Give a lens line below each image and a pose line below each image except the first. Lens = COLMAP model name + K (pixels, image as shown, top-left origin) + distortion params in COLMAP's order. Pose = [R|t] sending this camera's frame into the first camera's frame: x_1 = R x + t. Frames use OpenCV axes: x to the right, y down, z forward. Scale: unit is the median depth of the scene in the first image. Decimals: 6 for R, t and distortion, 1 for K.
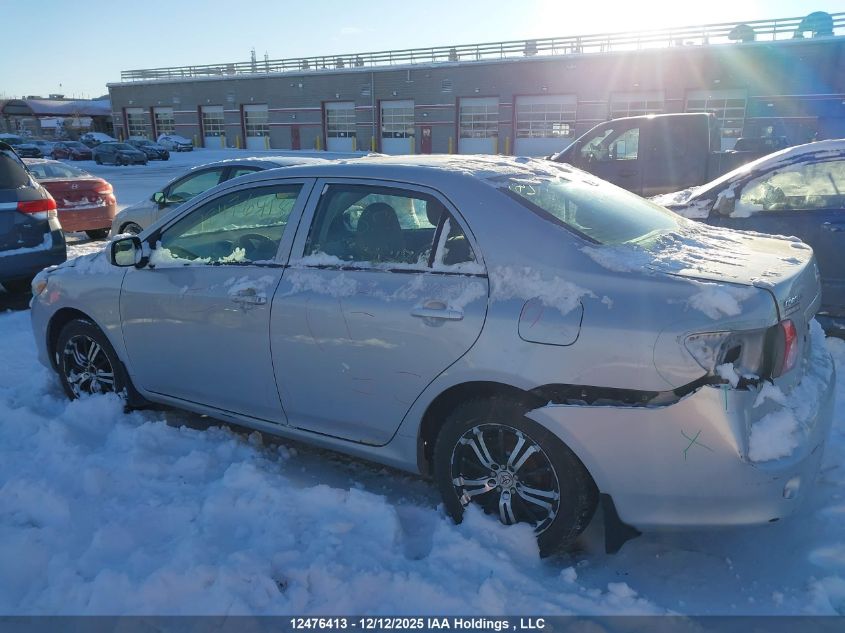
lens RADIAL K [[618.6, 0, 422.5], [0, 618.6, 316.5], [0, 0, 1]] dist [0.078322, -0.094062]
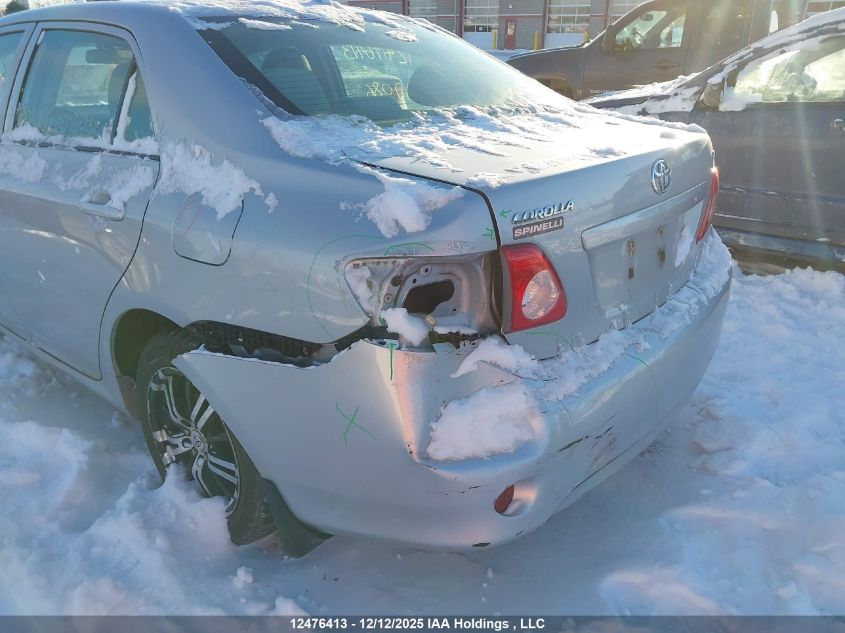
lens RADIAL K [[618.6, 0, 422.5], [0, 618.6, 316.5], [0, 0, 1]] dist [0.078322, -0.094062]
pose [[0.991515, 0.064813, -0.112686, 0.500818], [-0.047754, 0.987837, 0.147981, -0.008711], [0.120907, -0.141344, 0.982549, 0.336428]]
